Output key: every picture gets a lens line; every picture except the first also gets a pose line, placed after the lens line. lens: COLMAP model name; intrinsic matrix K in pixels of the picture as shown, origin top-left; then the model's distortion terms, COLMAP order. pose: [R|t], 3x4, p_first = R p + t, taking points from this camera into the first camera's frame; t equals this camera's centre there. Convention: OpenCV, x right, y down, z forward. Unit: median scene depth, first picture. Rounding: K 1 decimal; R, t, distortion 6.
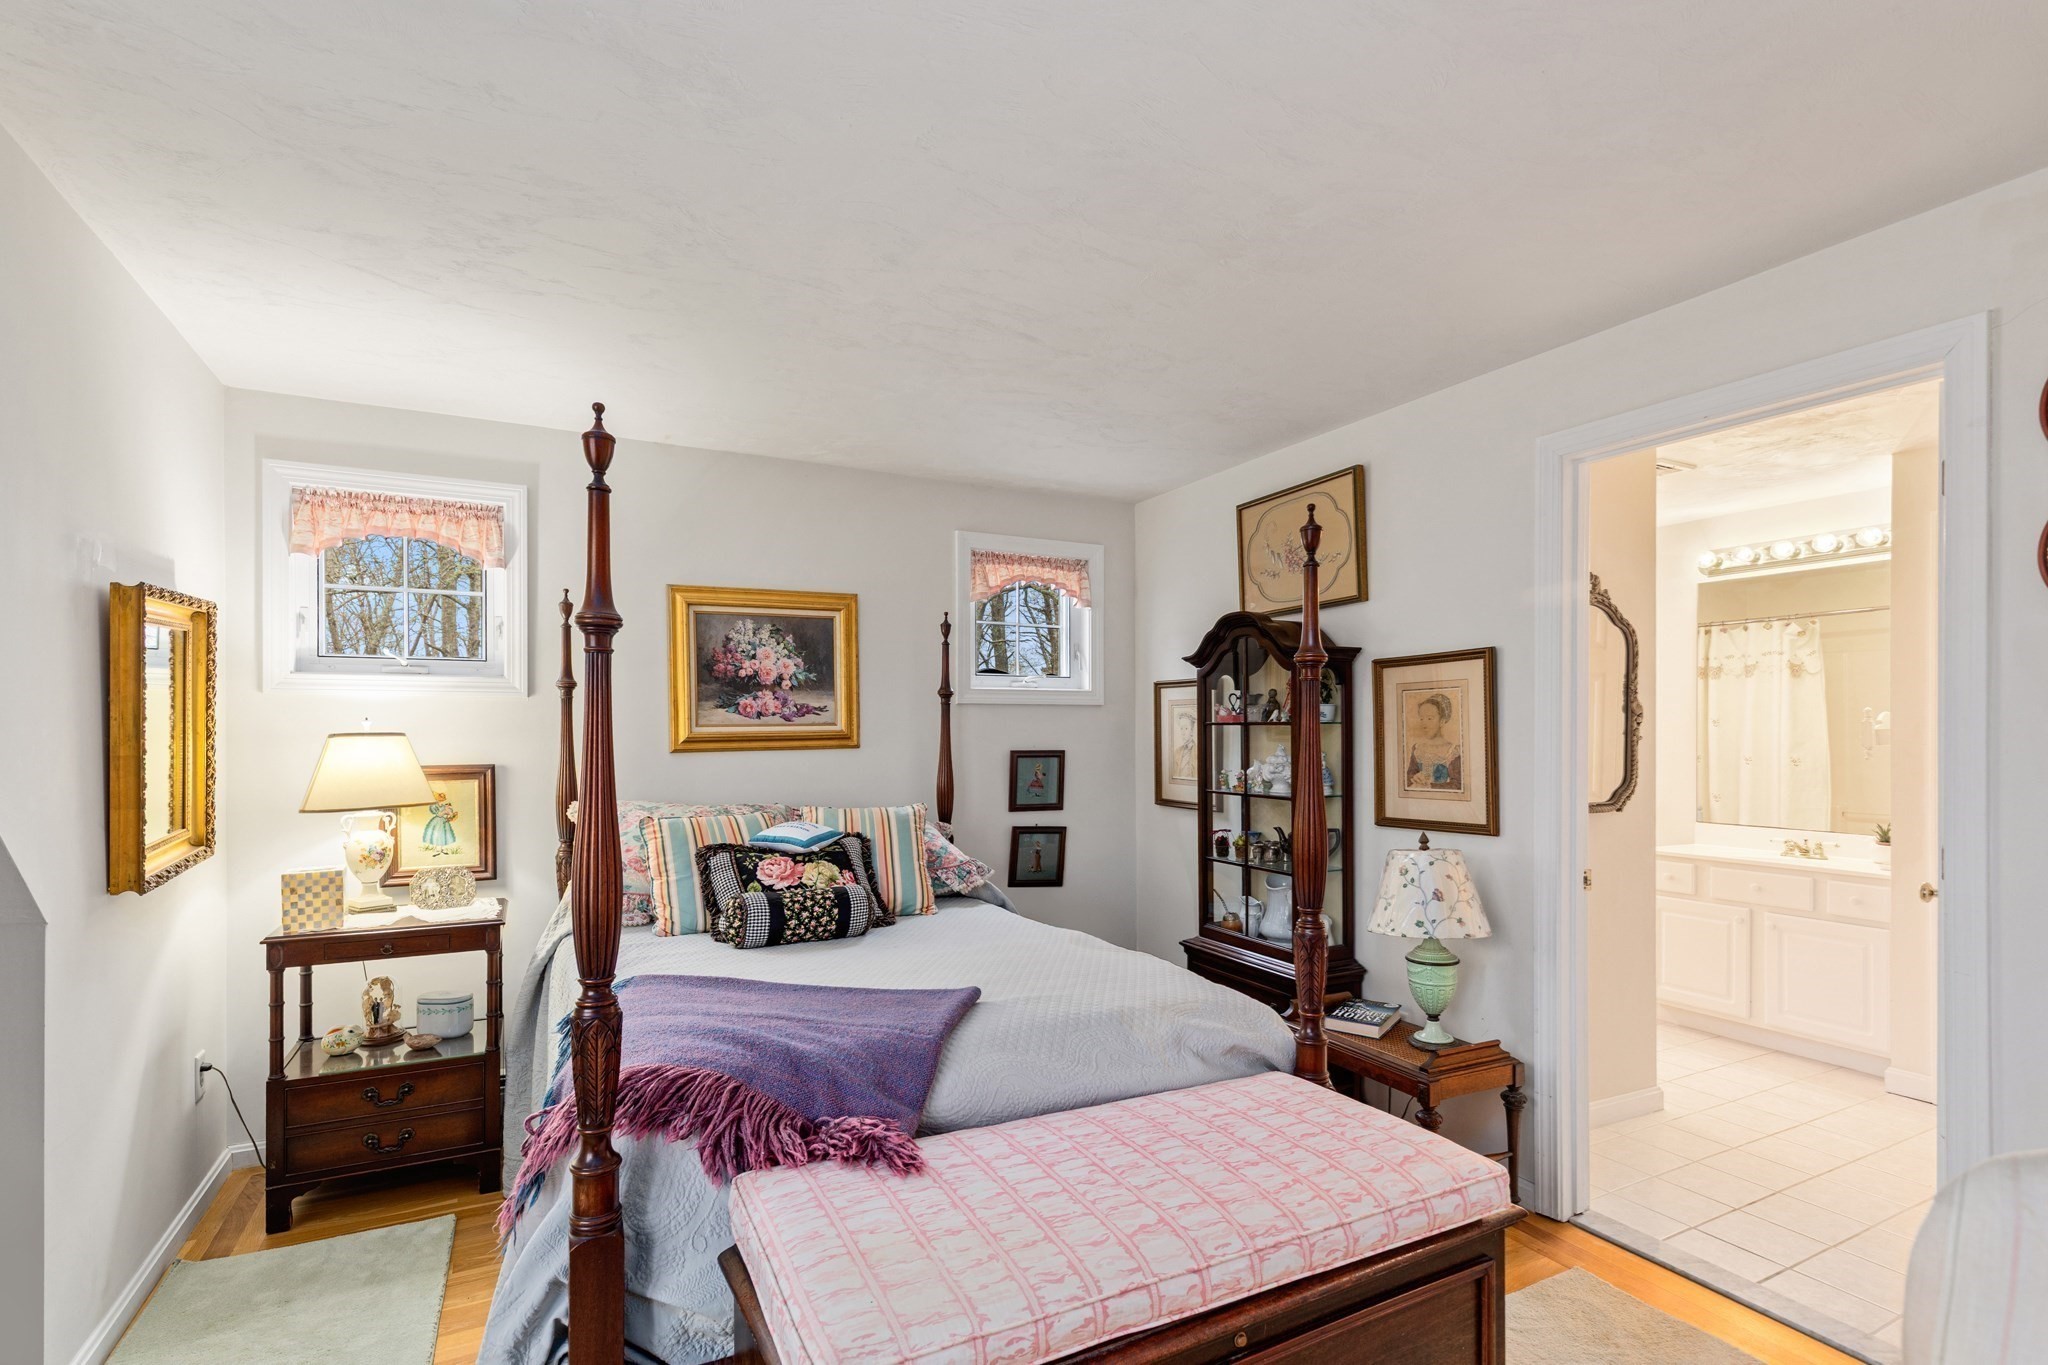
lens RADIAL K [[928.2, 0, 1059.8], [0, 928.2, 733.8], [0, 0, 1]] dist [0.010139, -0.003088]
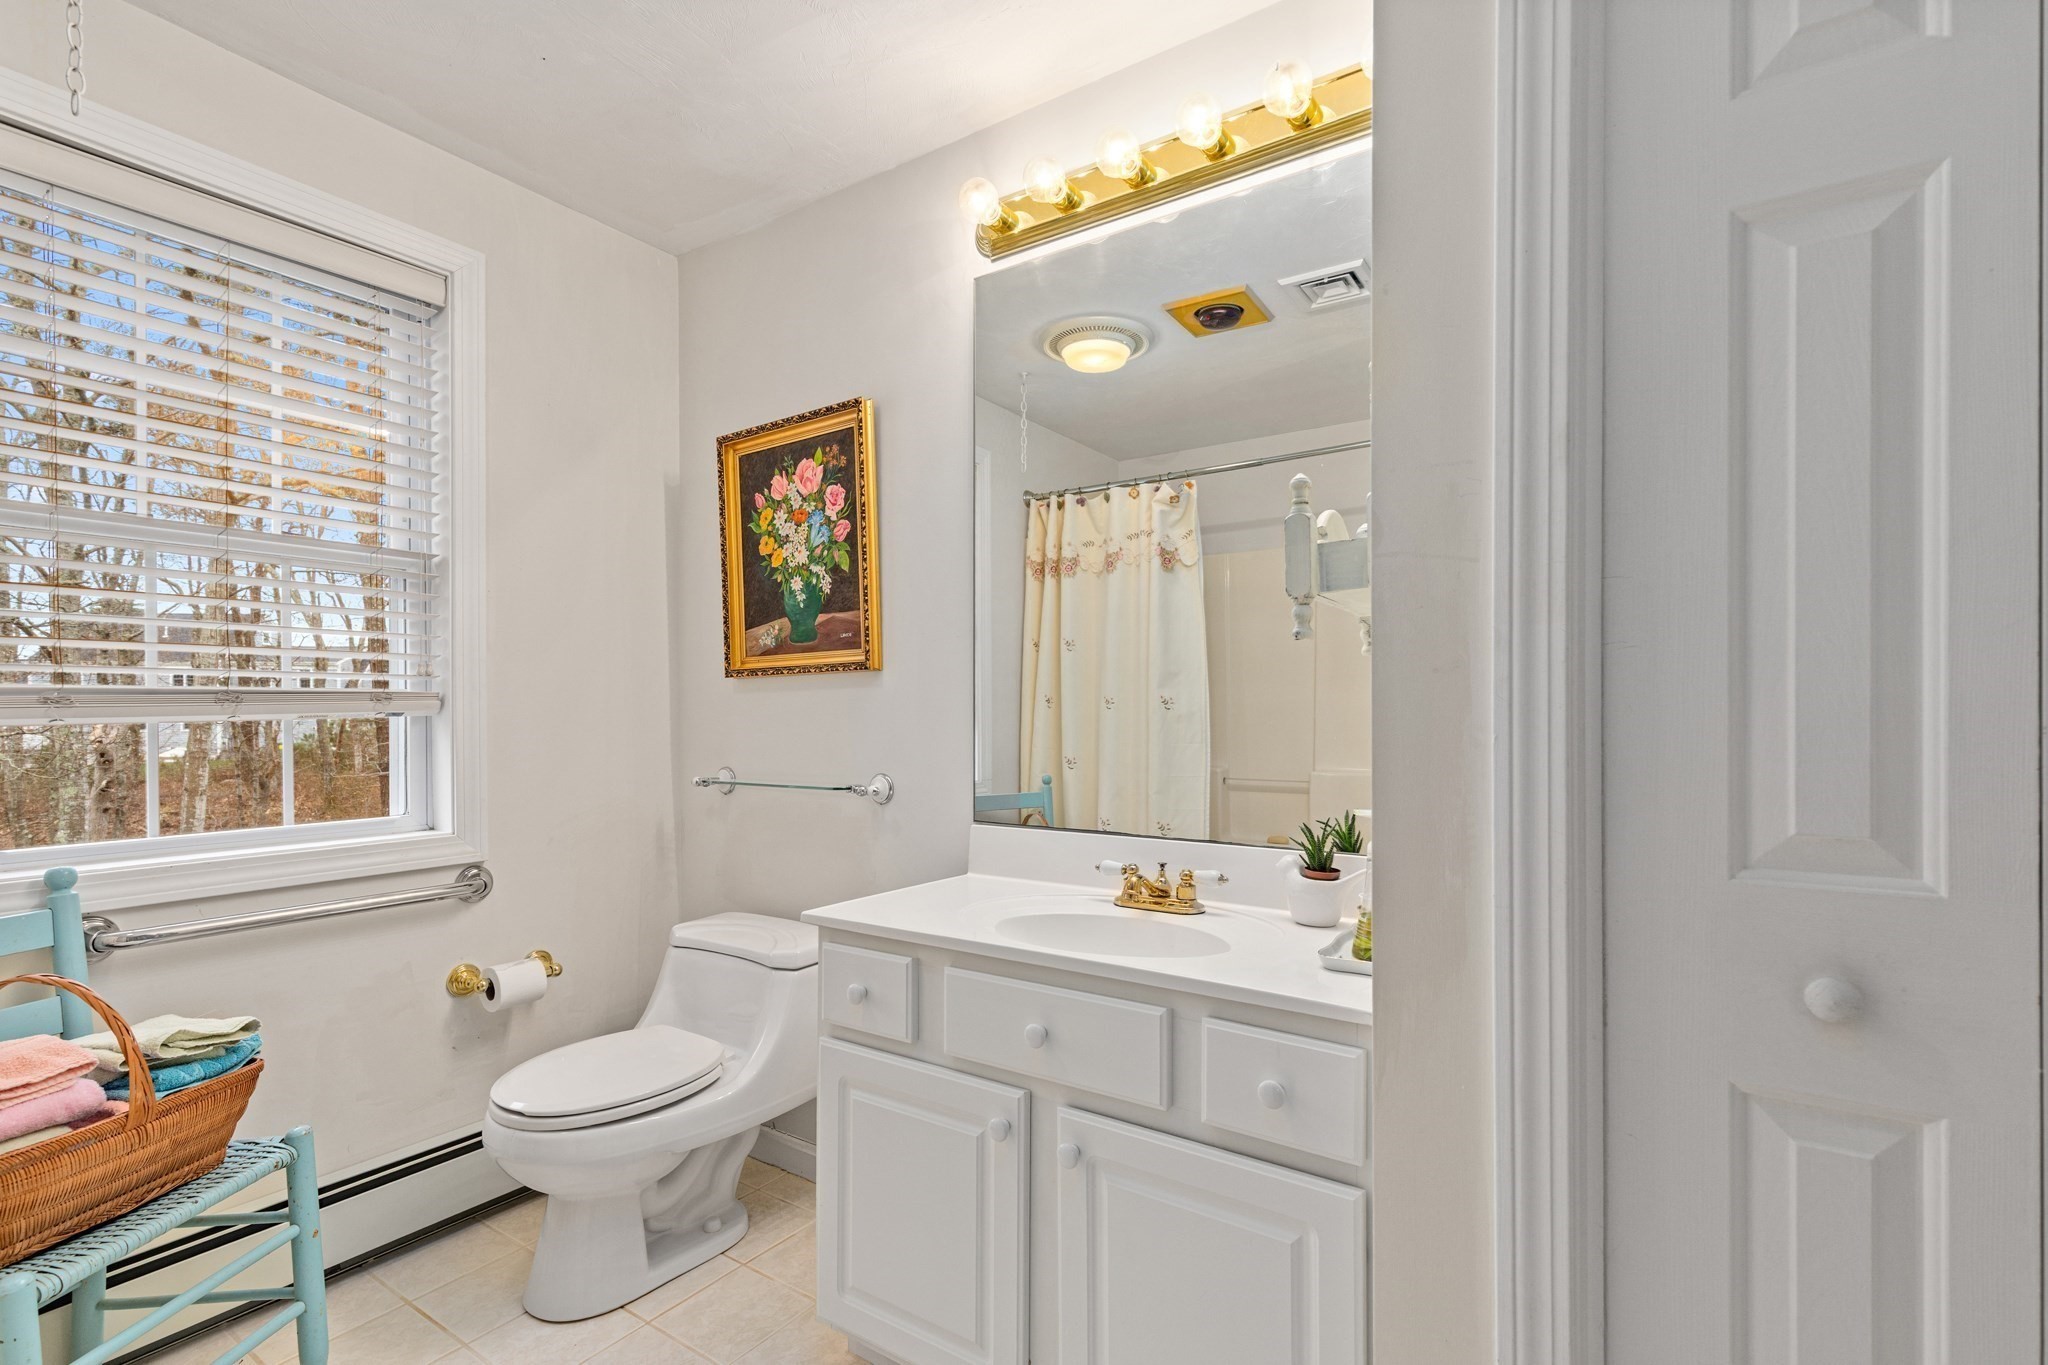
lens RADIAL K [[928.2, 0, 1037.0], [0, 928.2, 701.2], [0, 0, 1]] dist [0.010139, -0.003088]
pose [[0.875488, 0.003285, 0.483228, 0.407743], [0.000402, 0.999972, -0.007527, 0.033298], [-0.483239, 0.006784, 0.875462, 0.492689]]
